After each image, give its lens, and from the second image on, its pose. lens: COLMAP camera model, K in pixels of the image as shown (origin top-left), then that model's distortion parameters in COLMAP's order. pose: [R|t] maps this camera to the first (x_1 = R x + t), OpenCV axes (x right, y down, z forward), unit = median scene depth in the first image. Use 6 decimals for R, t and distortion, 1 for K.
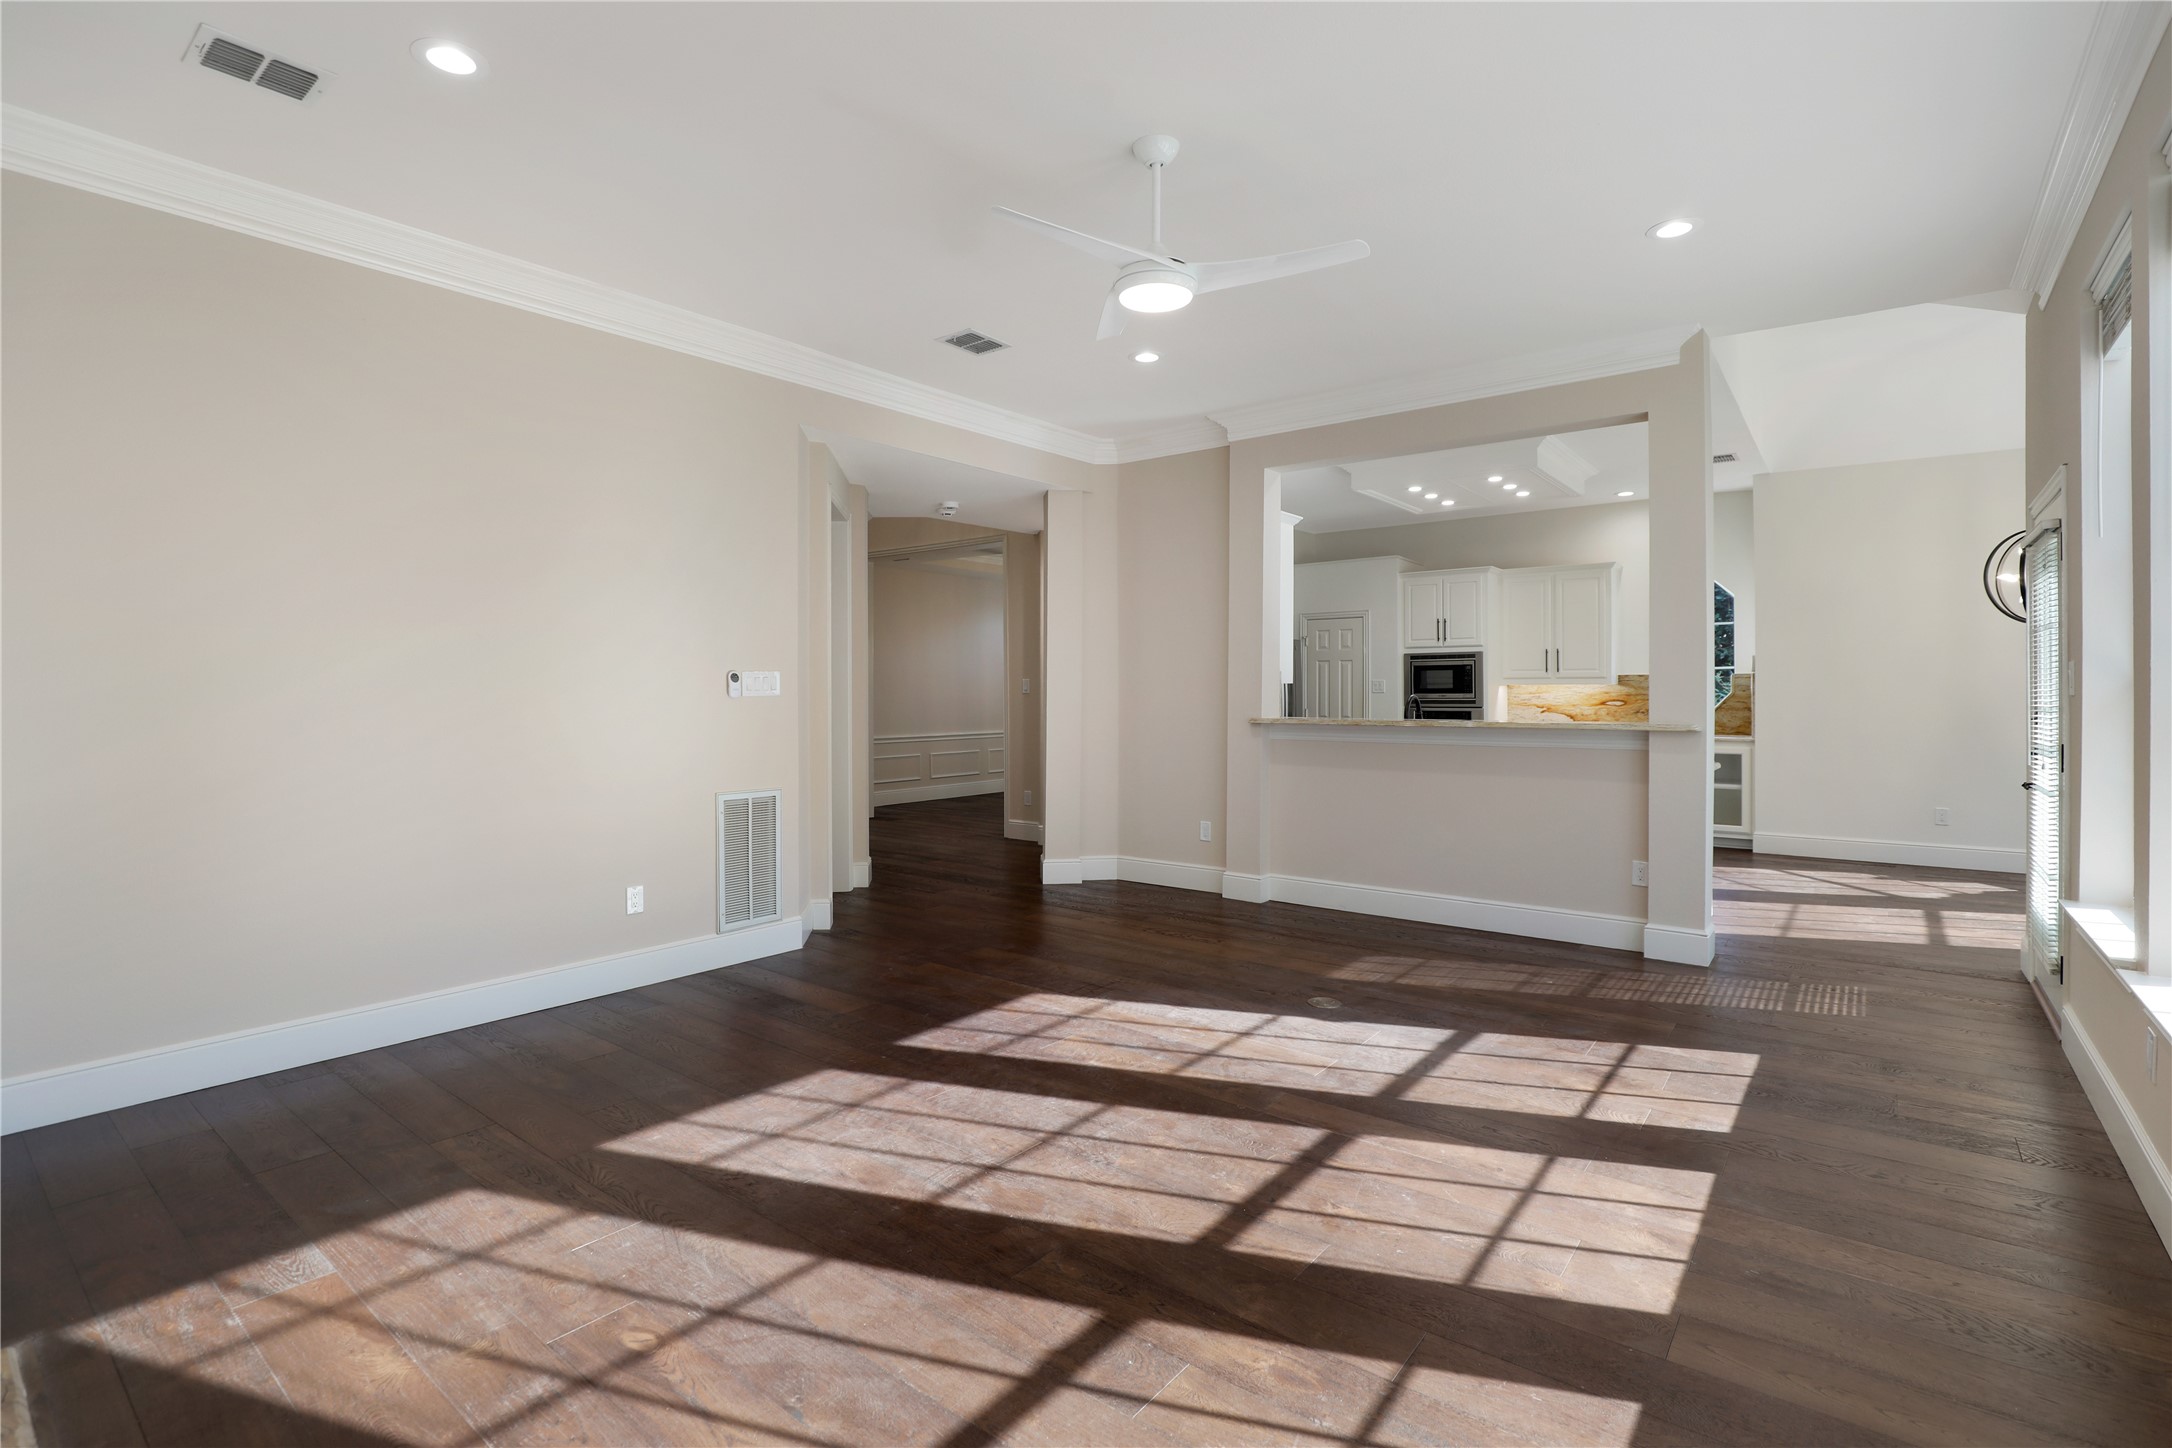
lens RADIAL K [[1005.0, 0, 1086.0], [0, 1005.0, 724.0], [0, 0, 1]] dist [-0.003193, -0.000268]
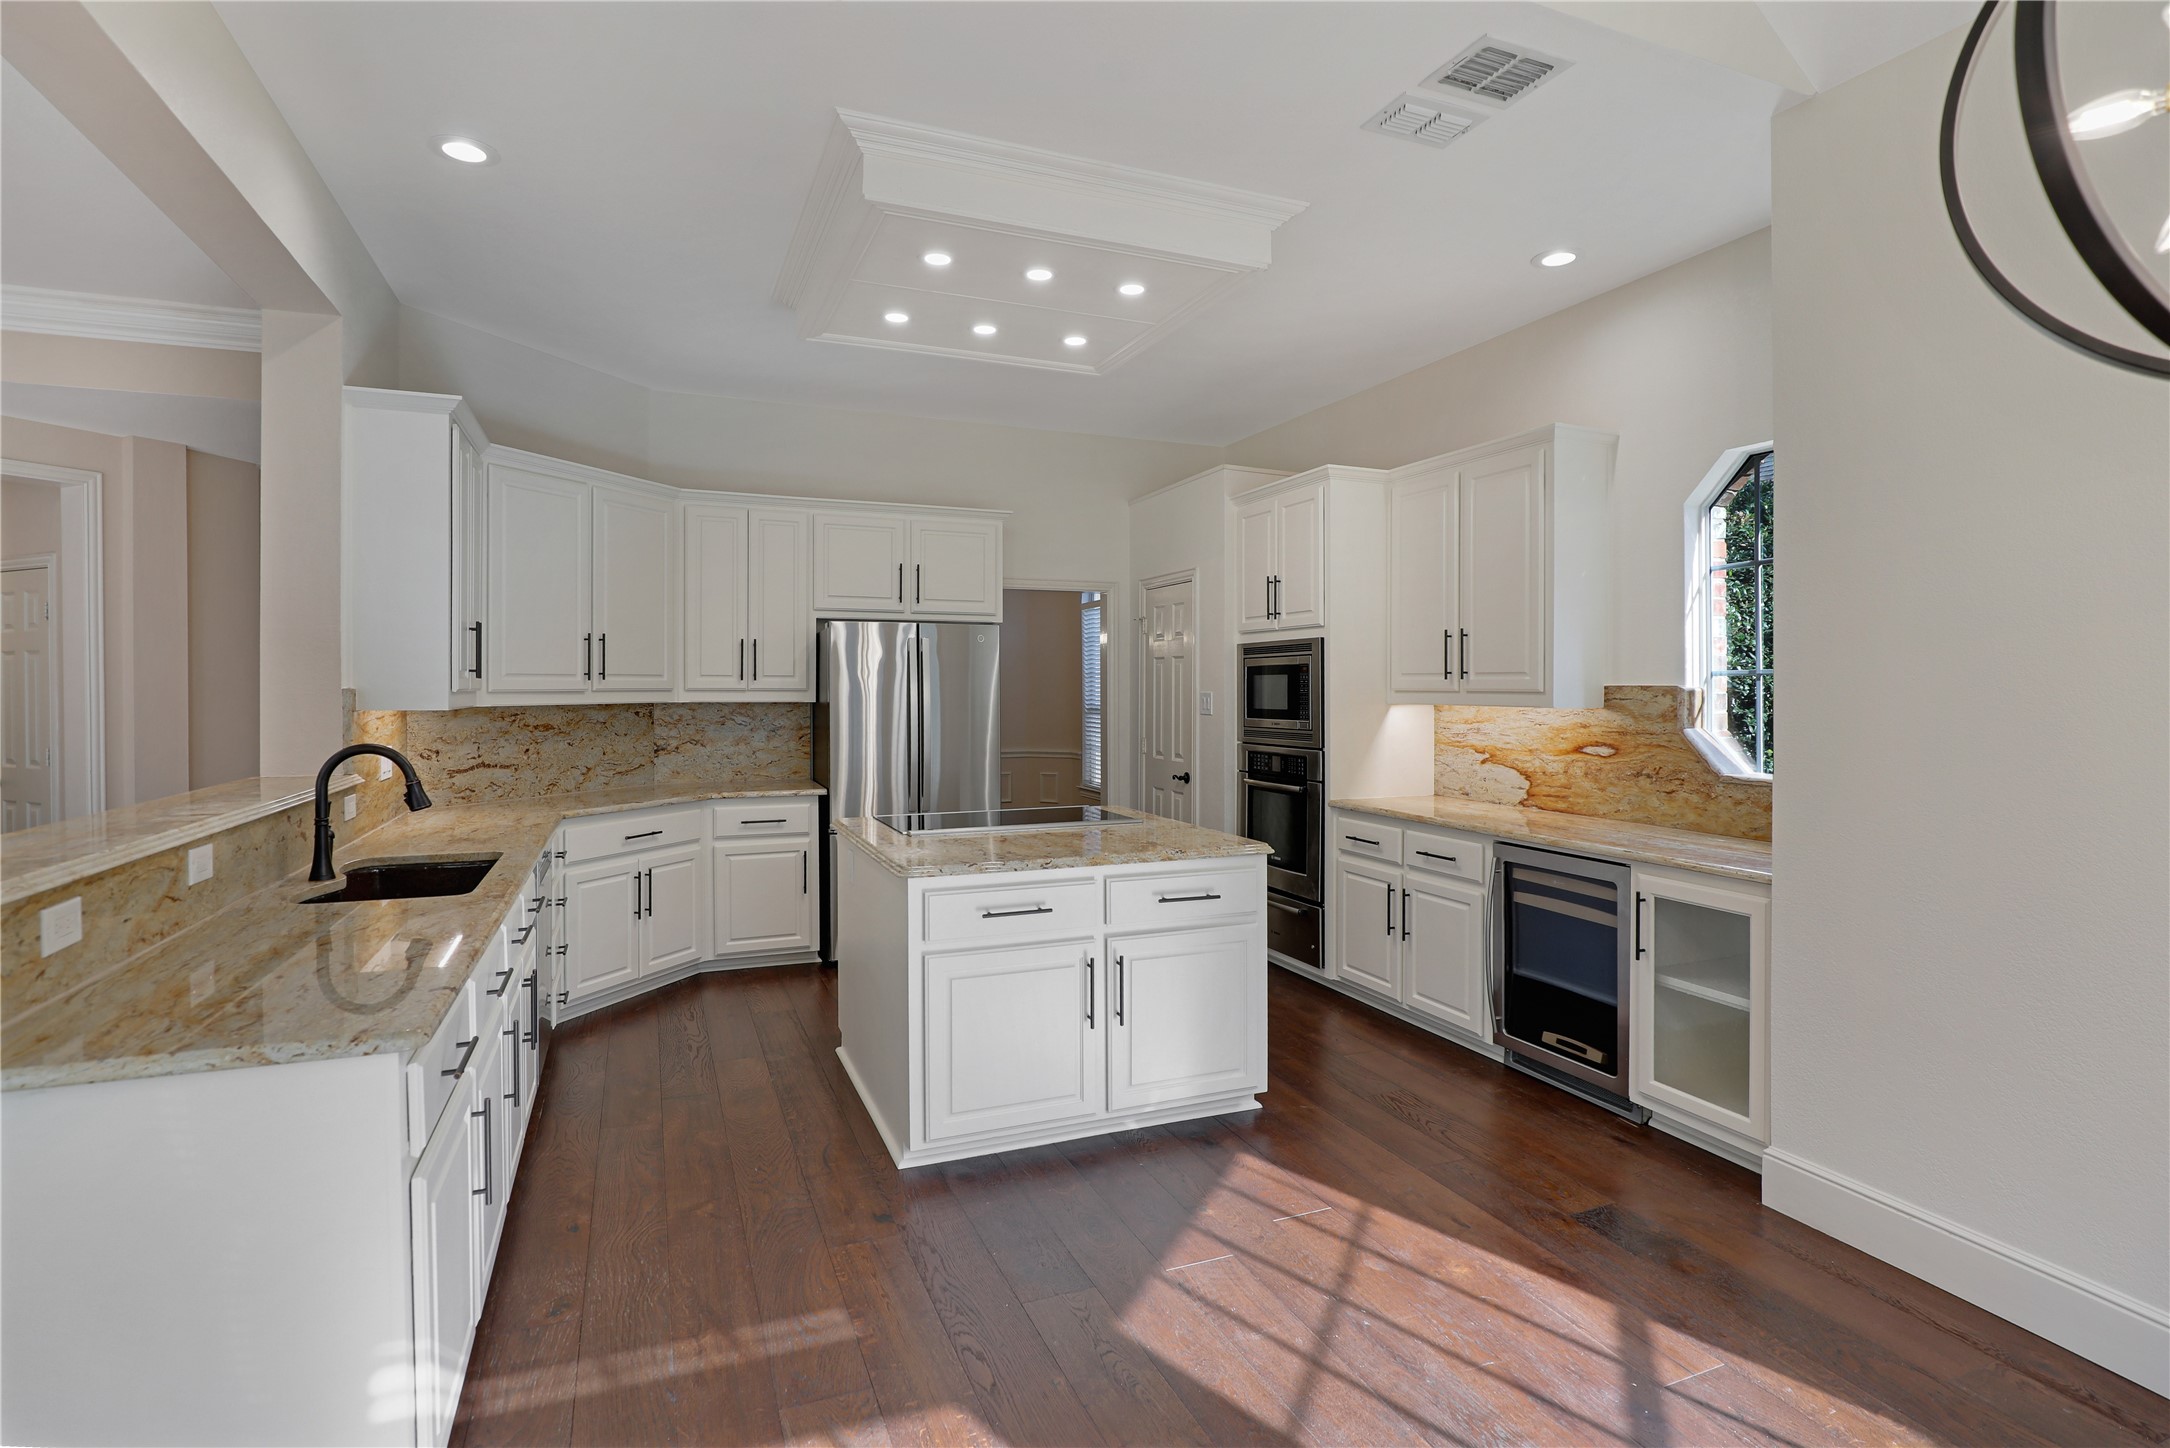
lens RADIAL K [[1032.2, 0, 1085.0], [0, 1032.2, 724.0], [0, 0, 1]] dist [-0.000277, 0.000041]
pose [[0.850859, 0.023979, -0.524847, 1.220078], [-0.025547, 0.999665, 0.004258, -0.060429], [0.524773, 0.009786, 0.851186, 1.077964]]
